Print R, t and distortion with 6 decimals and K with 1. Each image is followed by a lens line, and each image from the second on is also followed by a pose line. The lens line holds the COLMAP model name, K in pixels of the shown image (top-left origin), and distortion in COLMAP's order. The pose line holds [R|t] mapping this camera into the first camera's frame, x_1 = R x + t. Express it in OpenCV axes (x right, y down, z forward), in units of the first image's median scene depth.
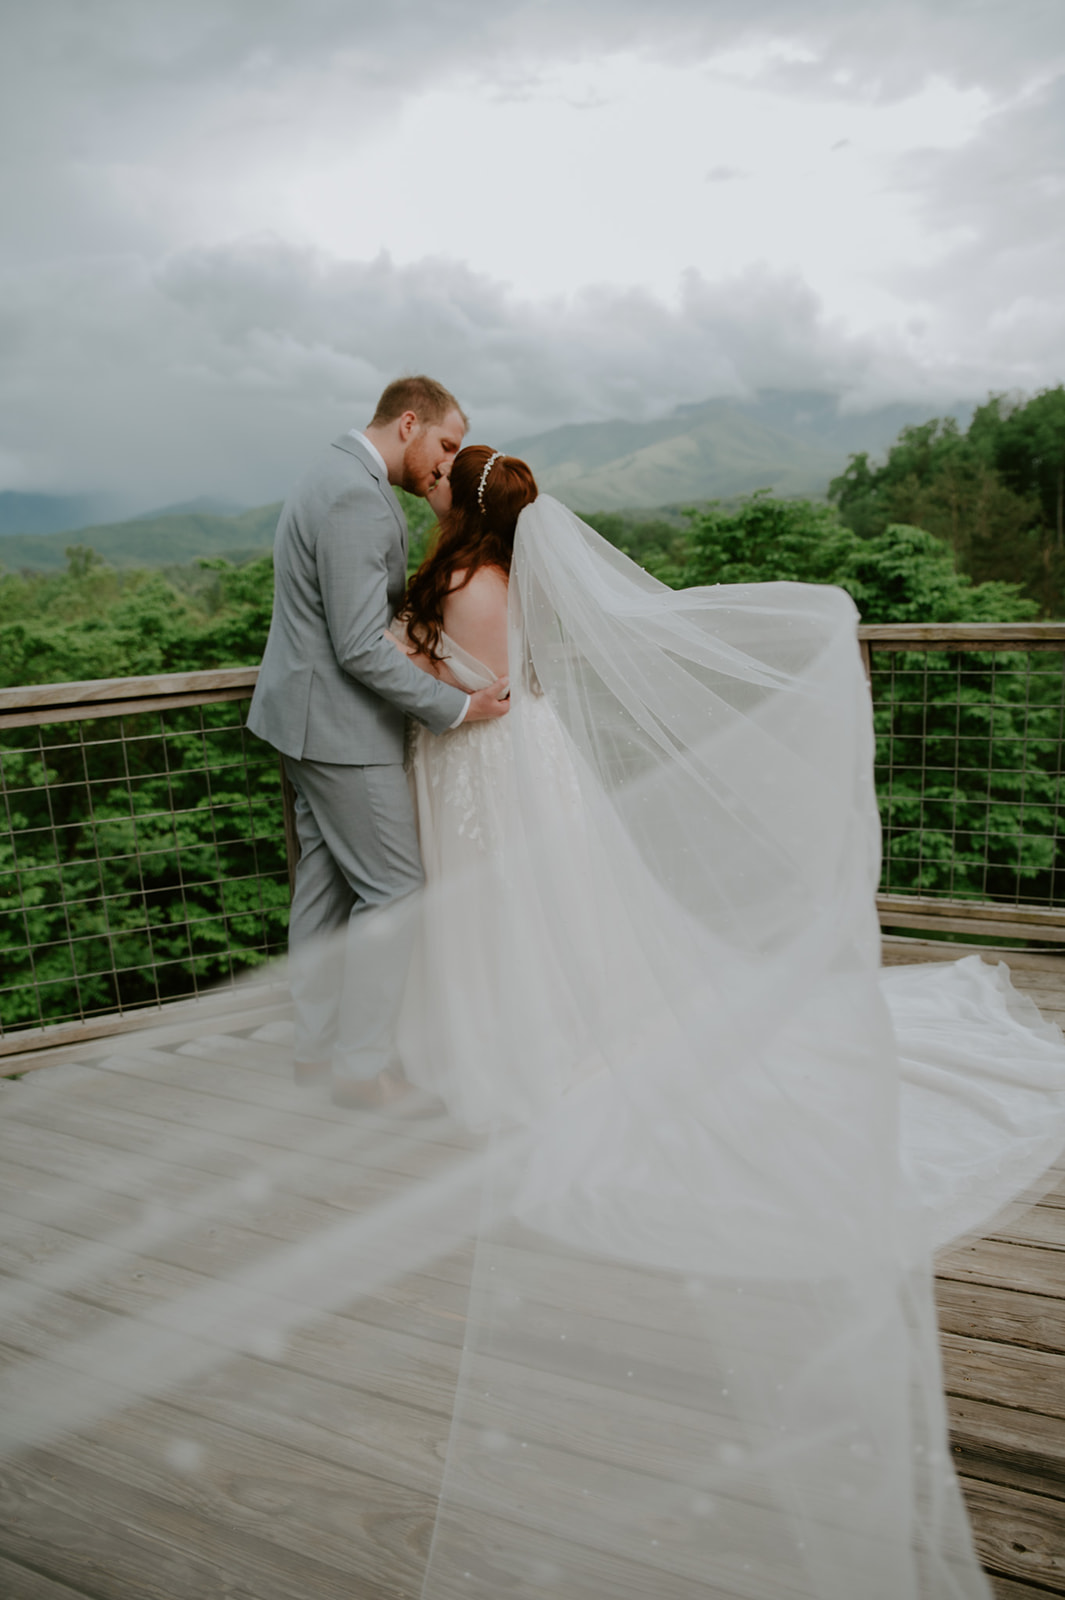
lens RADIAL K [[1071.5, 0, 532.5], [0, 1071.5, 800.0], [0, 0, 1]] dist [-0.140321, 0.117678]
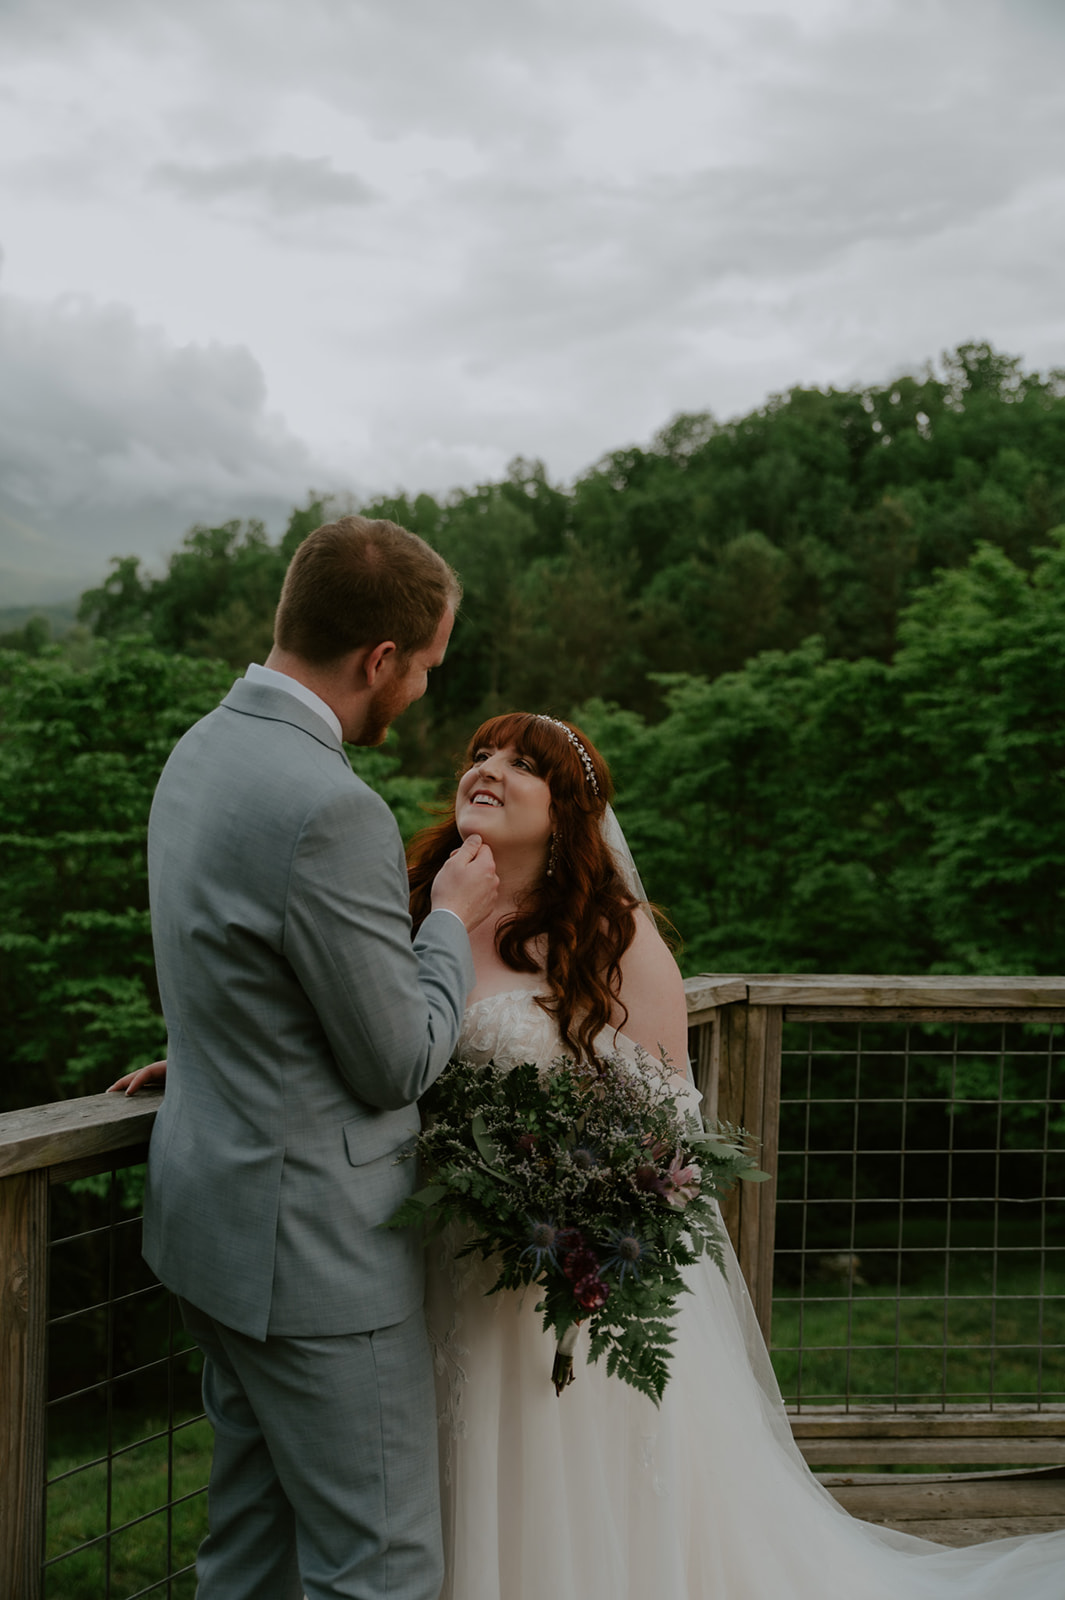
lens RADIAL K [[1642.4, 0, 532.5], [0, 1642.4, 800.0], [0, 0, 1]] dist [-0.061807, 0.233820]
pose [[0.853430, 0.043722, 0.519371, -0.083801], [0.044113, 0.986841, -0.155560, -0.032389], [-0.519338, 0.155670, 0.840271, 0.059288]]
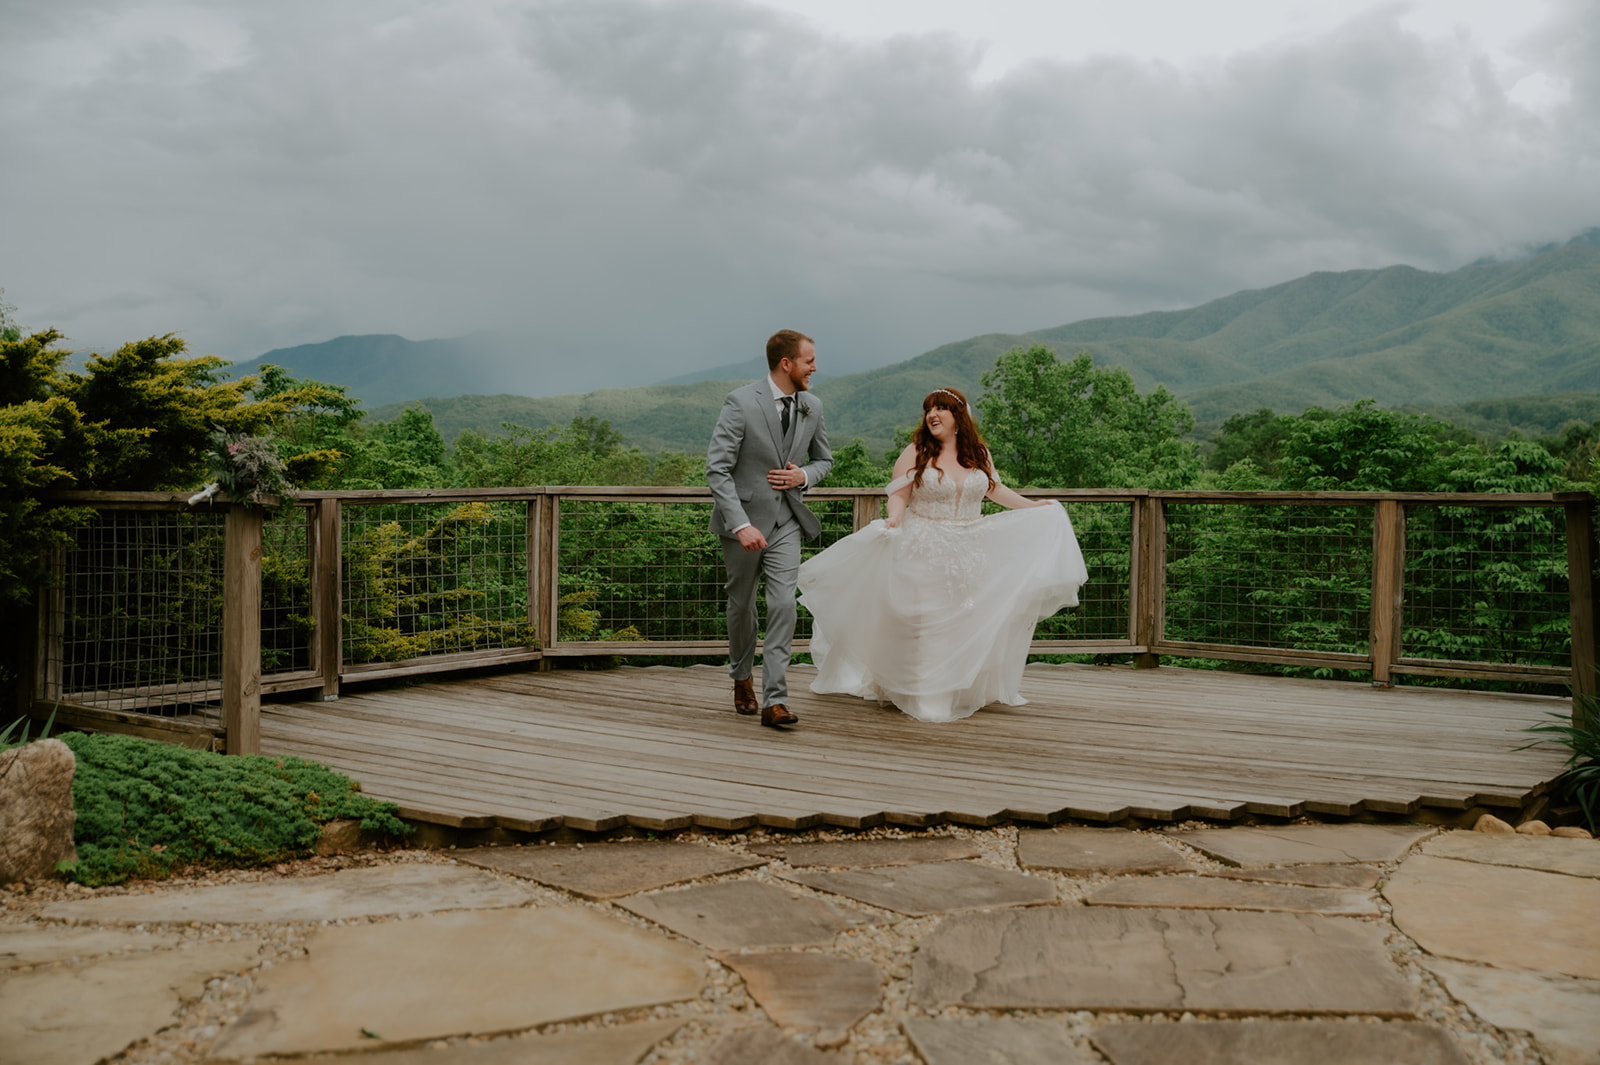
lens RADIAL K [[1642.4, 0, 800.0], [0, 1642.4, 532.5], [0, 0, 1]] dist [-0.061807, 0.233820]
pose [[0.963080, 0.061394, -0.262123, 0.119635], [-0.107692, 0.980212, -0.166092, 0.118817], [0.246739, 0.188189, 0.950634, -0.492547]]
